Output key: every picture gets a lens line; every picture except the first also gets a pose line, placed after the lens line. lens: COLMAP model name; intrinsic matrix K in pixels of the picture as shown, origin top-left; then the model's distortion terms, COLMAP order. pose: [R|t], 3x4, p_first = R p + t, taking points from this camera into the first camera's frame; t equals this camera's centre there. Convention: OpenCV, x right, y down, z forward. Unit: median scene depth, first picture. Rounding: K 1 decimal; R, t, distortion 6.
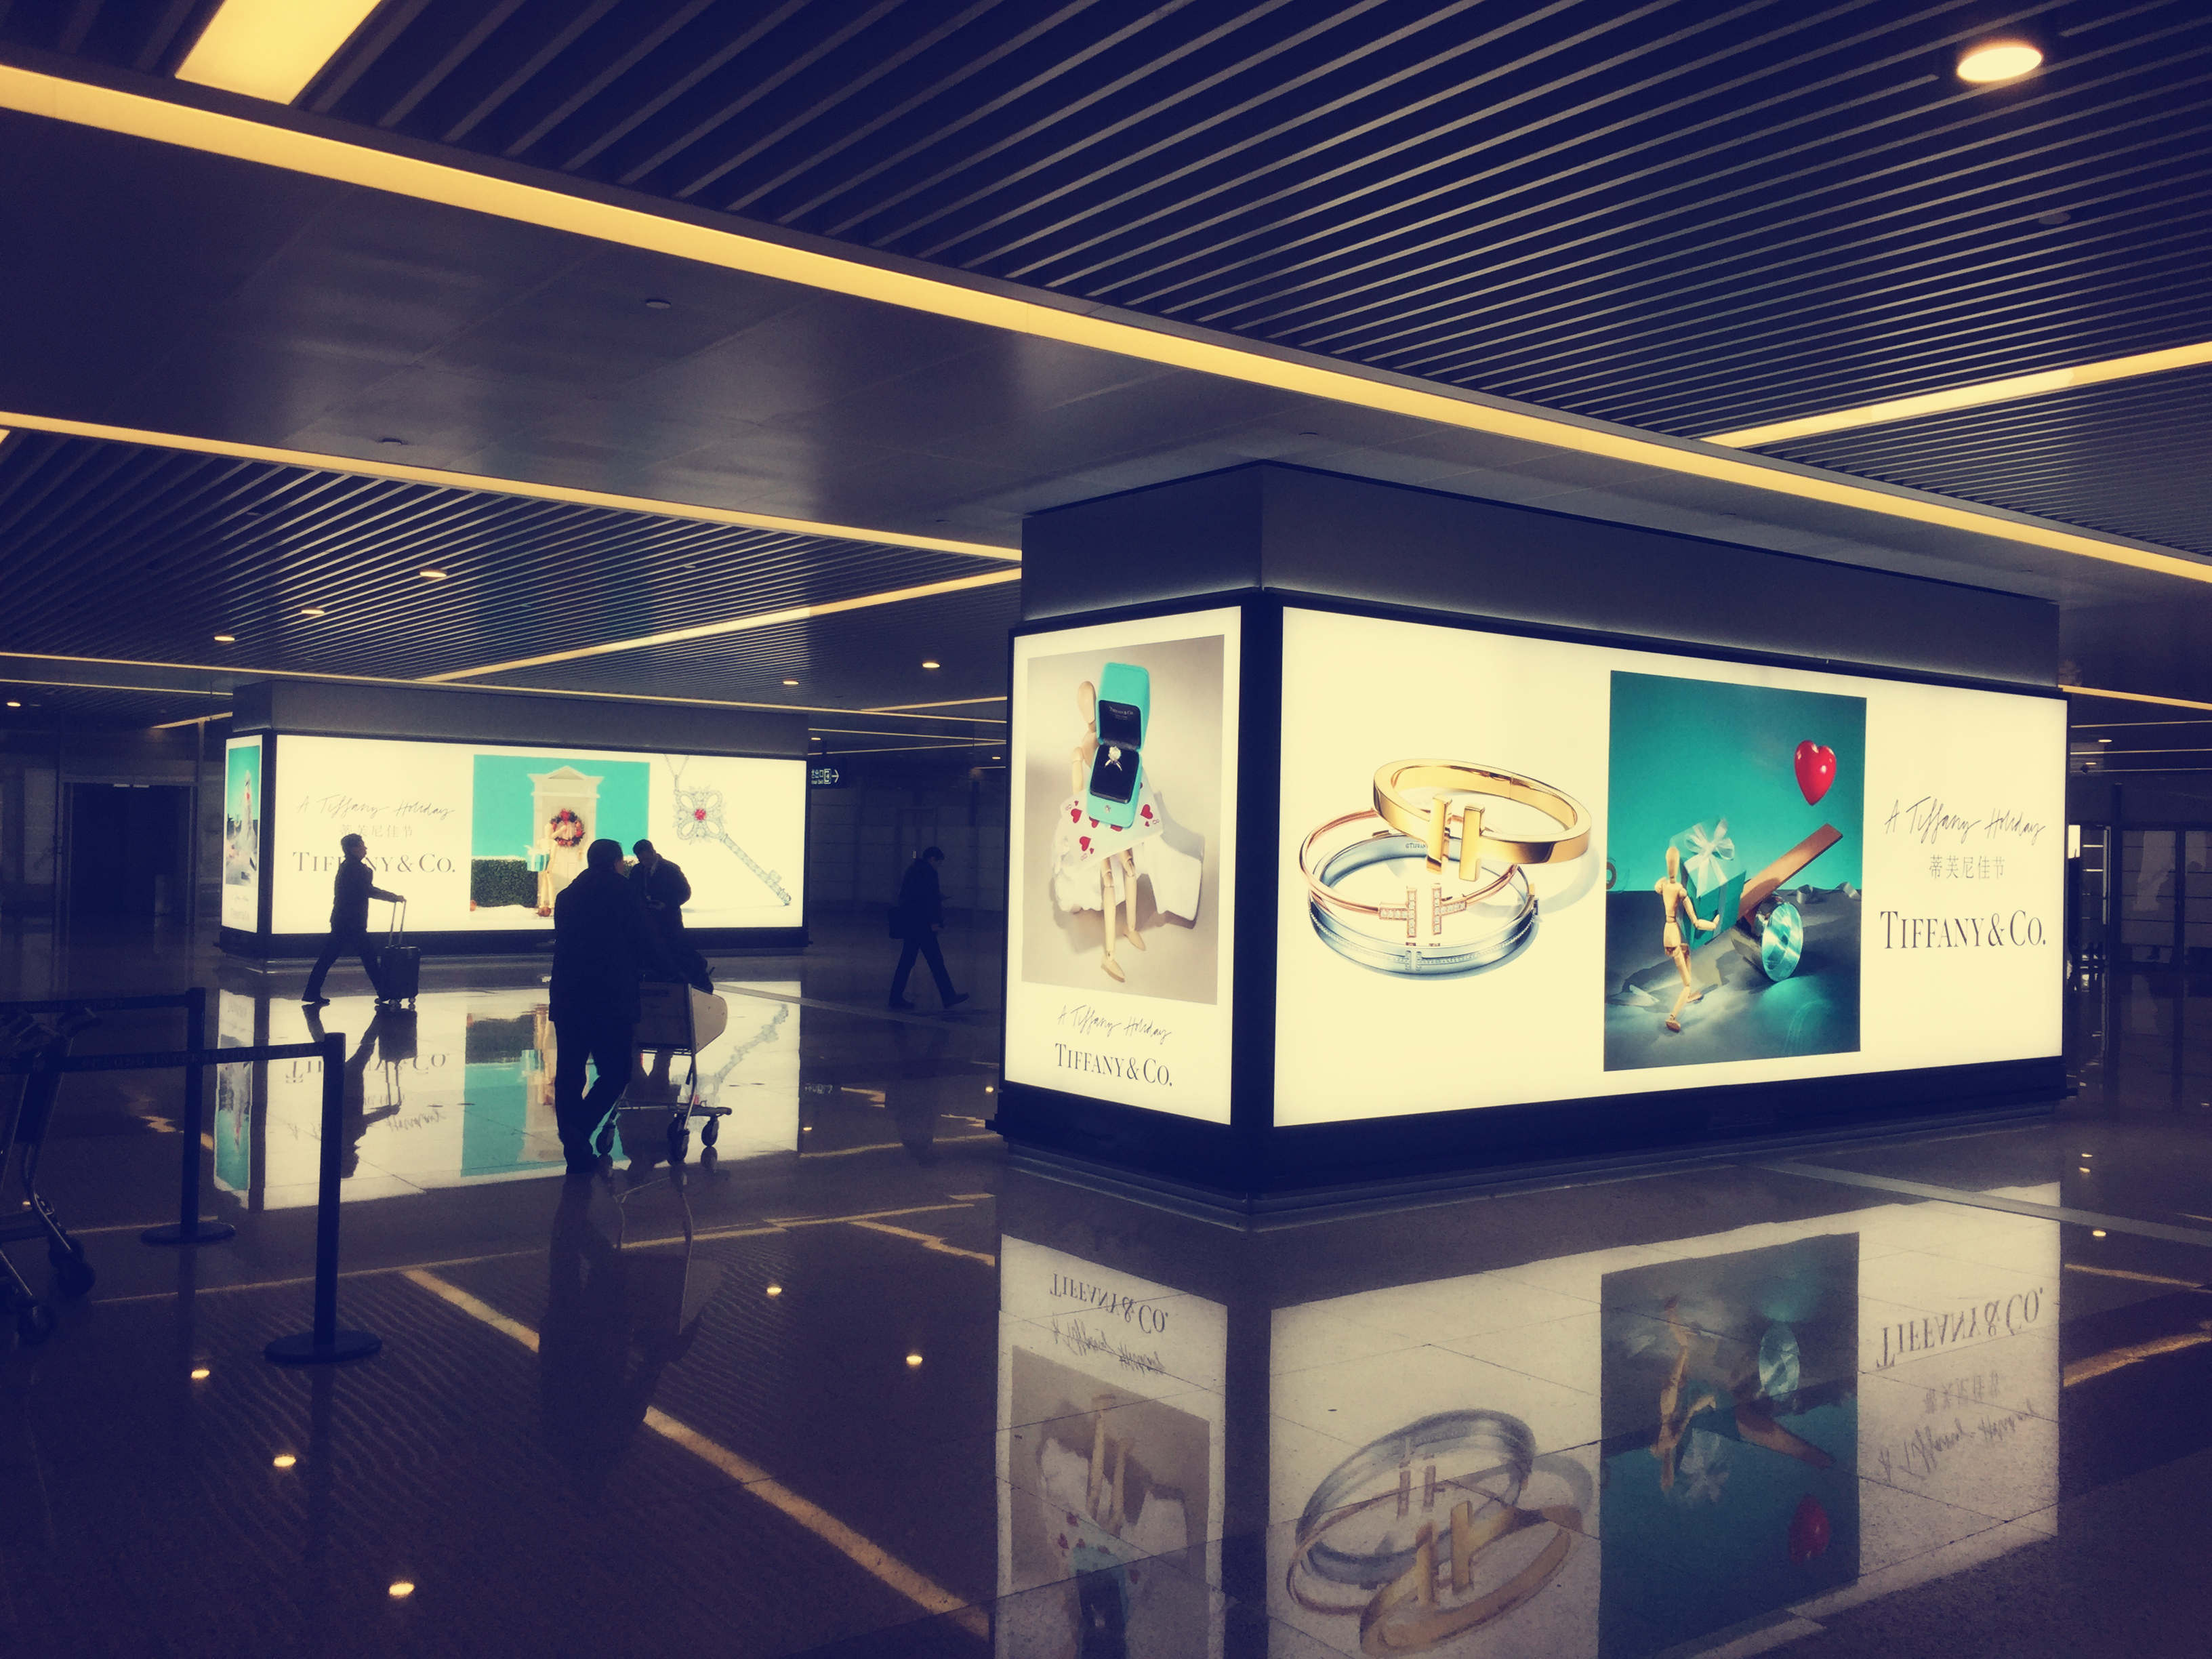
lens RADIAL K [[1902.9, 0, 1091.1], [0, 1902.9, 798.9], [0, 0, 1]] dist [0.119249, -0.000804]
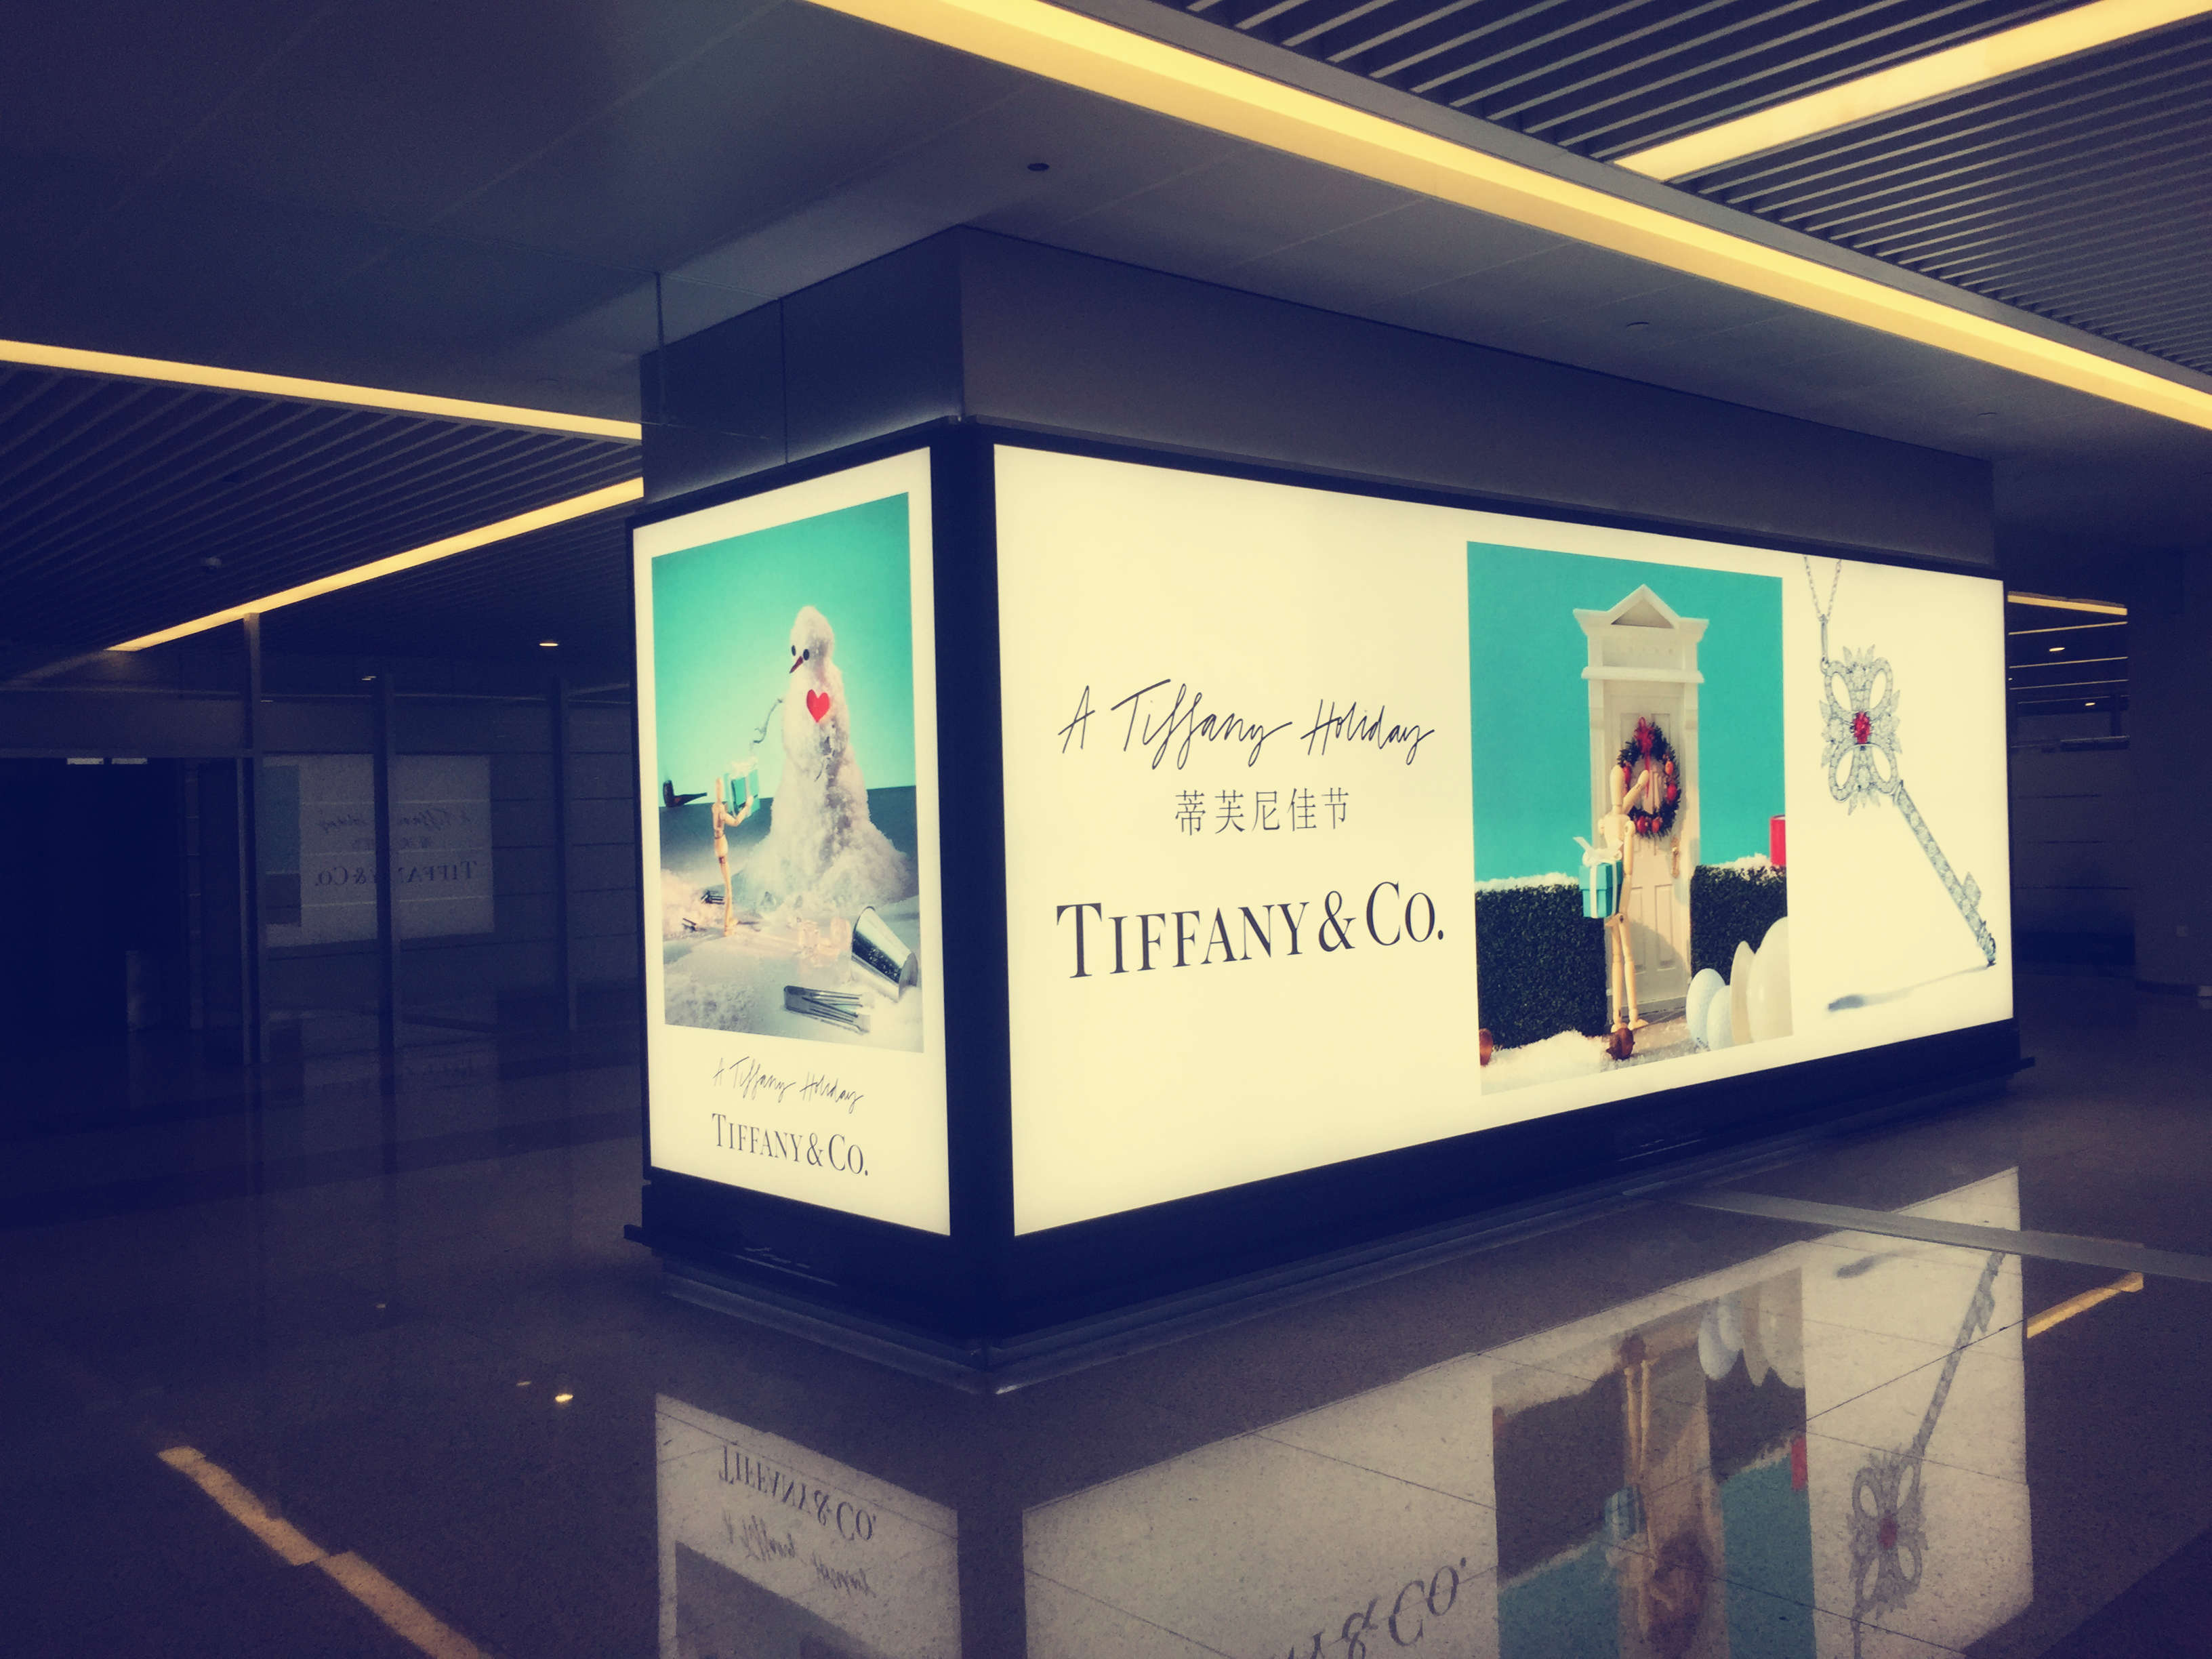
lens RADIAL K [[1902.9, 0, 1091.1], [0, 1902.9, 798.9], [0, 0, 1]] dist [0.119249, -0.000804]
pose [[0.994746, -0.049735, 0.089484, 0.060265], [0.048638, 0.998713, 0.014398, 0.011433], [-0.090084, -0.009970, 0.995884, 0.293928]]
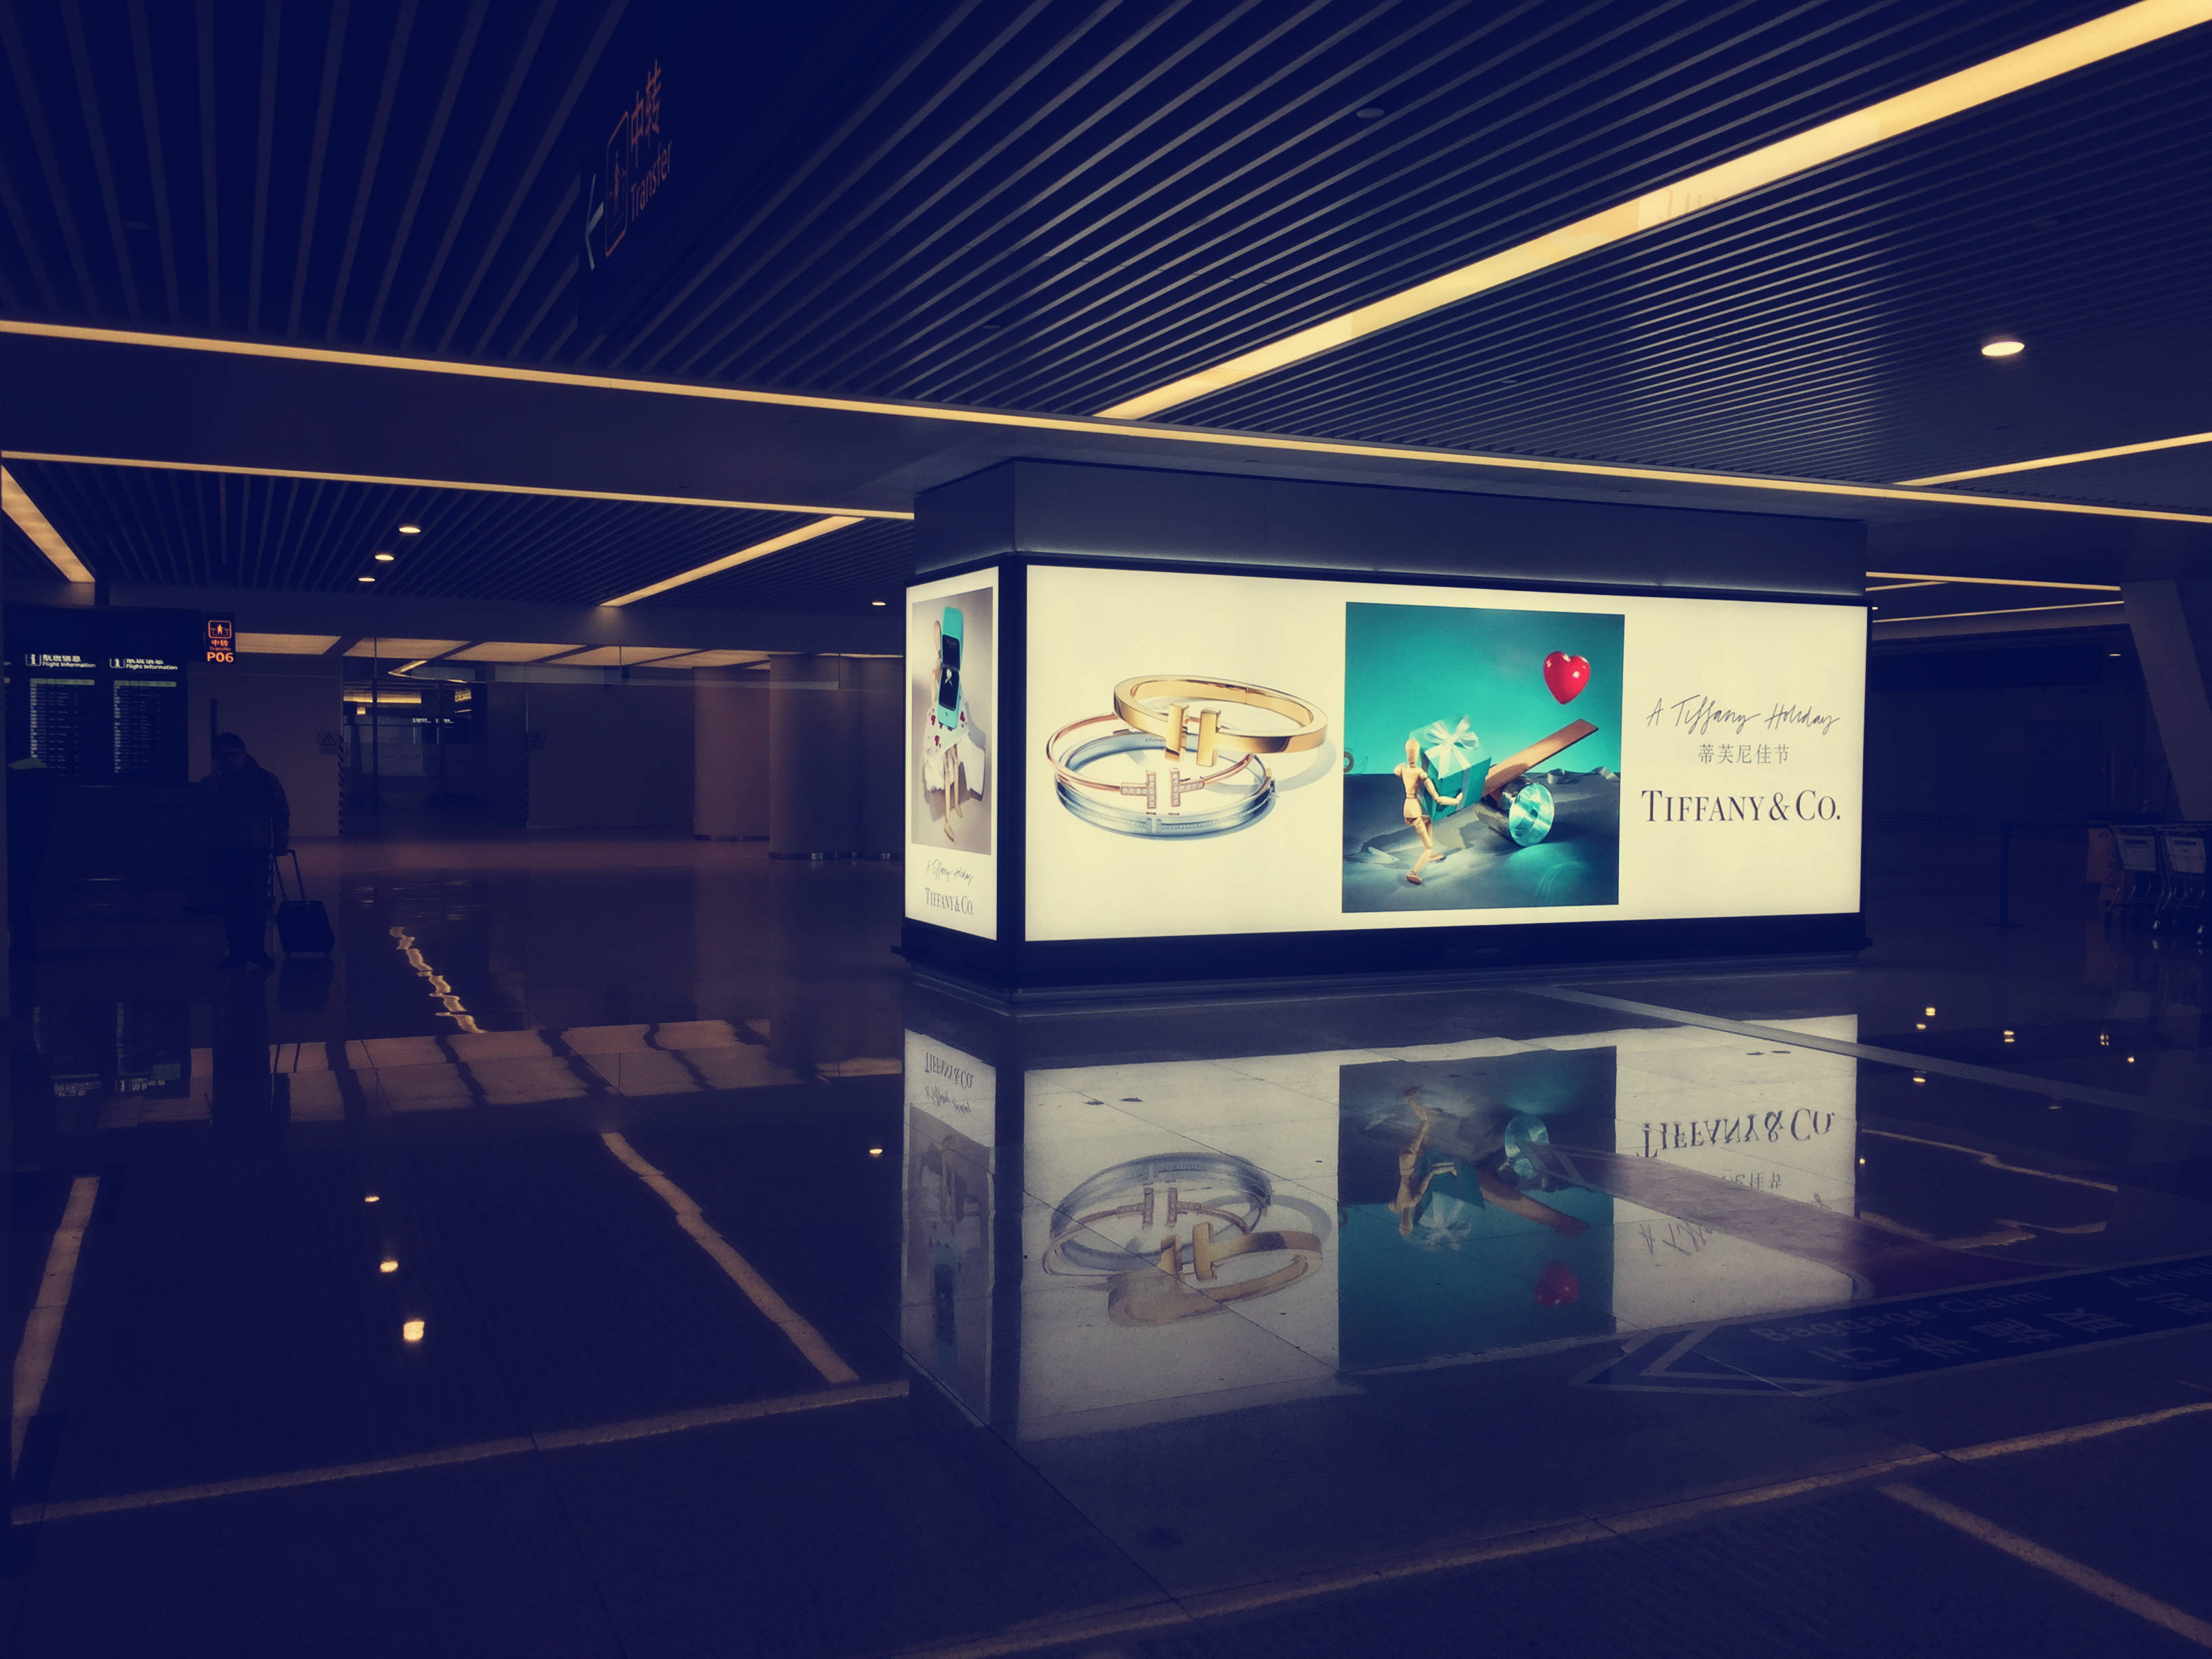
lens RADIAL K [[1902.9, 0, 1091.1], [0, 1902.9, 798.9], [0, 0, 1]] dist [0.119249, -0.000804]
pose [[0.975724, -0.000957, -0.219001, 0.387694], [0.012263, 0.998660, 0.050270, -0.001847], [0.218659, -0.051735, 0.974429, -0.290291]]
